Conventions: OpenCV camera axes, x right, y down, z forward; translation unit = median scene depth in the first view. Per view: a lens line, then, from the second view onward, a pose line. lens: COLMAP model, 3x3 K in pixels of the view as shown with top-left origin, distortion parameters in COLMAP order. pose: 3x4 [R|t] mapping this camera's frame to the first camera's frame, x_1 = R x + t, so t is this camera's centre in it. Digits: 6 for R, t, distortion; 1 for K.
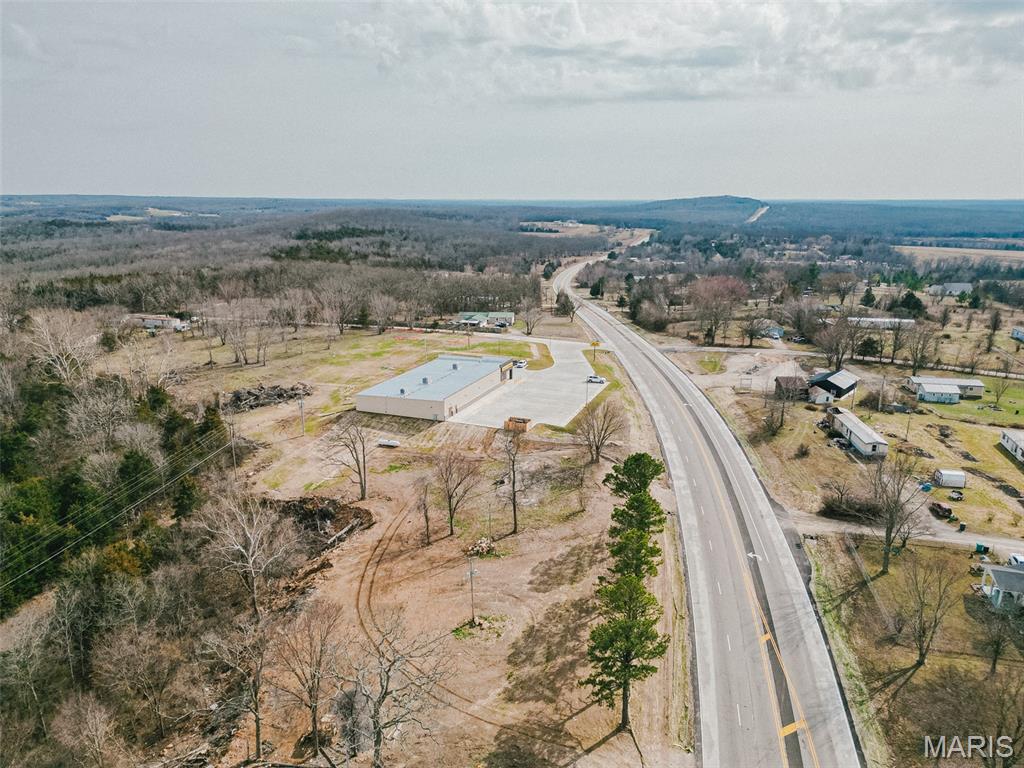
lens RADIAL K [[711.2, 0, 512.0], [0, 711.2, 384.0], [0, 0, 1]] dist [0.096140, -0.099687]
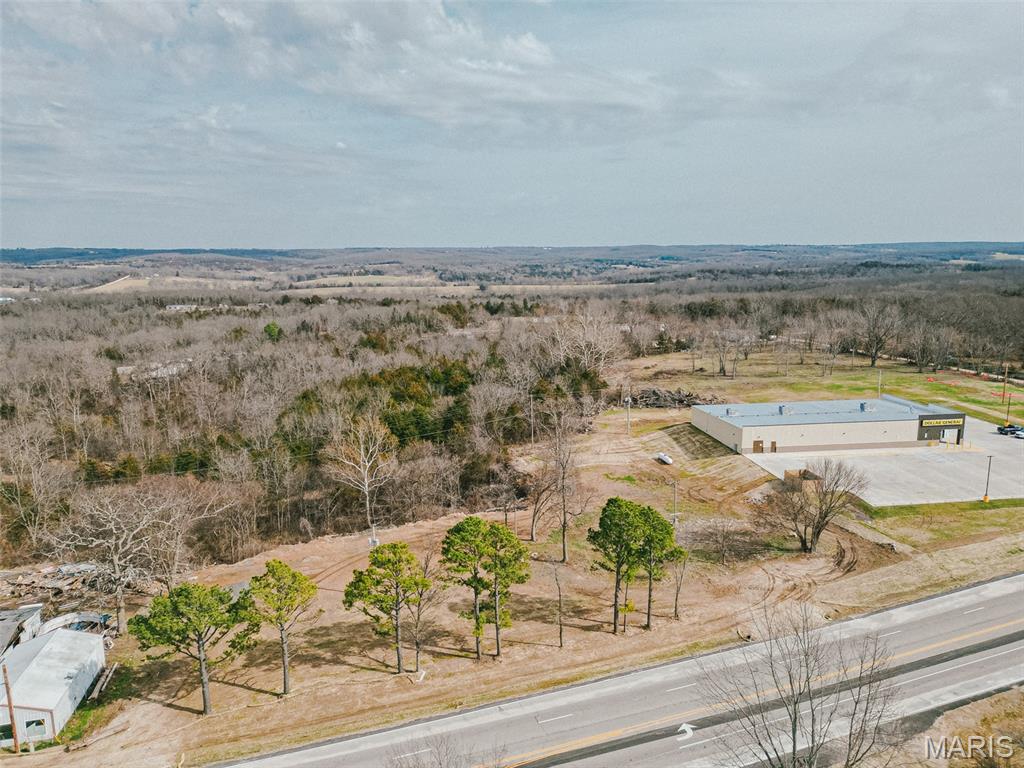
lens RADIAL K [[711.2, 0, 512.0], [0, 711.2, 384.0], [0, 0, 1]] dist [0.096140, -0.099687]
pose [[0.490209, 0.154699, -0.857766, 0.643897], [-0.208061, 0.976442, 0.057196, -0.024344], [0.846407, 0.150430, 0.510848, 0.508273]]
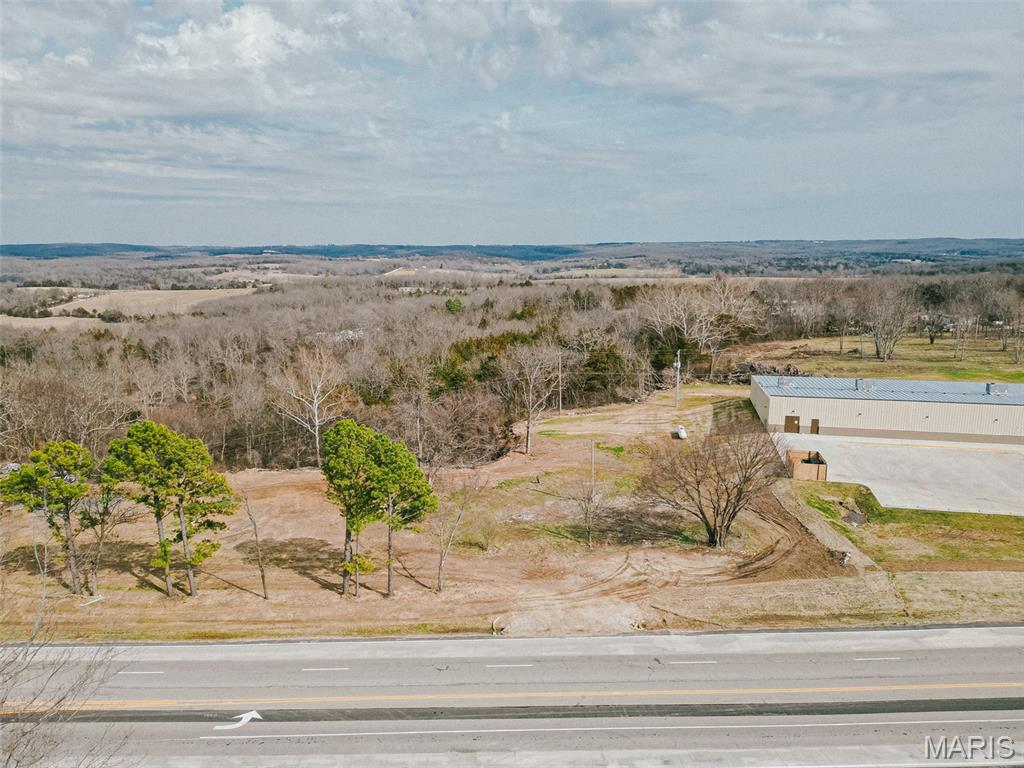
lens RADIAL K [[711.2, 0, 512.0], [0, 711.2, 384.0], [0, 0, 1]] dist [0.096140, -0.099687]
pose [[0.157475, 0.180307, -0.970923, 0.652565], [-0.239312, 0.960851, 0.139622, -0.030254], [0.958087, 0.210366, 0.194460, 0.932410]]
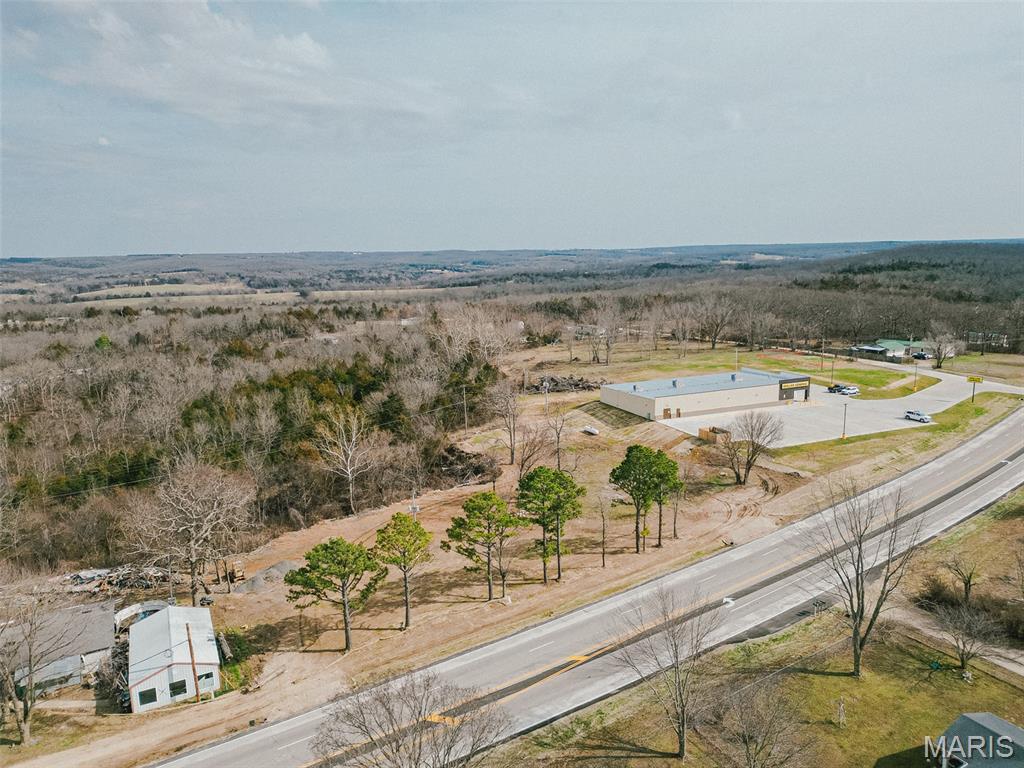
lens RADIAL K [[711.2, 0, 512.0], [0, 711.2, 384.0], [0, 0, 1]] dist [0.096140, -0.099687]
pose [[0.700138, 0.113133, -0.704988, 0.621202], [-0.155906, 0.987765, 0.003678, 0.041687], [0.696779, 0.107337, 0.709210, 0.256139]]
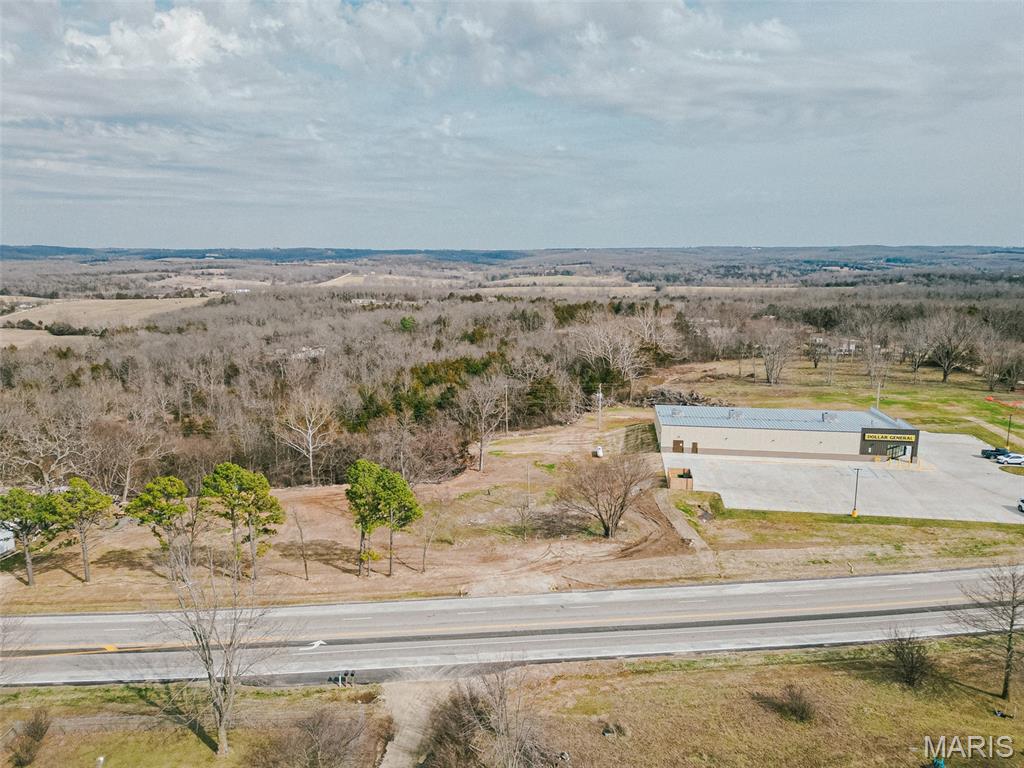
lens RADIAL K [[711.2, 0, 512.0], [0, 711.2, 384.0], [0, 0, 1]] dist [0.096140, -0.099687]
pose [[0.226970, 0.175021, -0.958046, 0.895689], [-0.240302, 0.963368, 0.119064, -0.112266], [0.943790, 0.203197, 0.260714, 0.861718]]
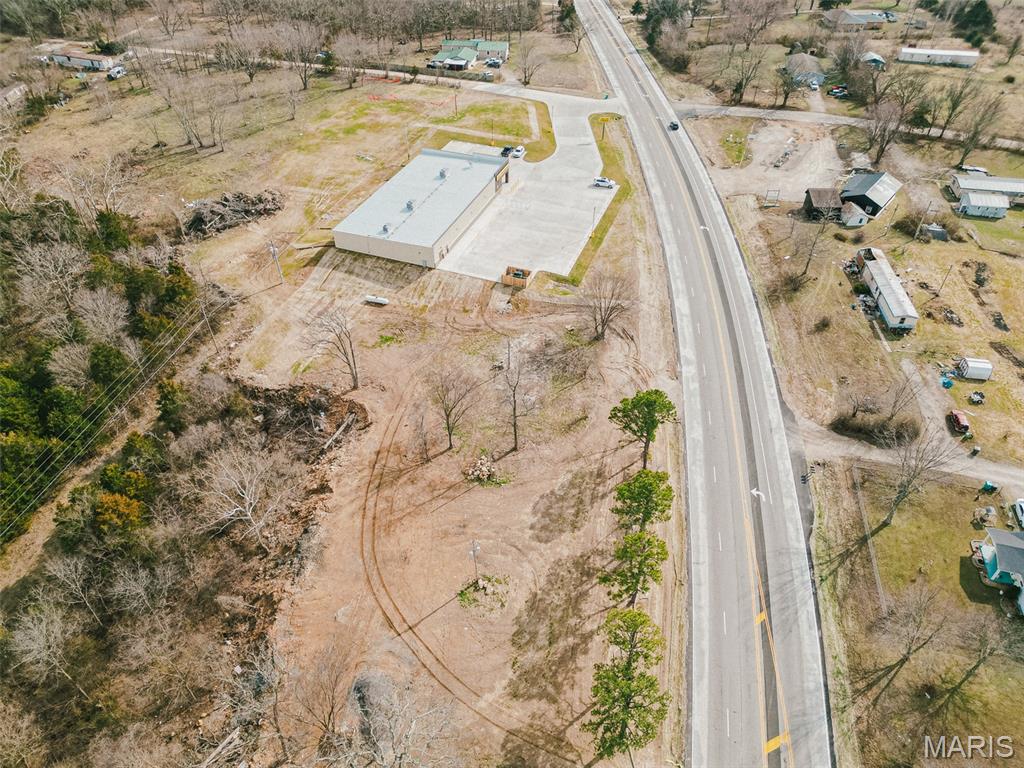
lens RADIAL K [[711.2, 0, 512.0], [0, 711.2, 384.0], [0, 0, 1]] dist [0.096140, -0.099687]
pose [[0.999931, -0.009632, 0.006657, -0.006524], [0.005721, 0.897987, 0.439985, -0.303274], [-0.010216, -0.439917, 0.897980, 0.165580]]
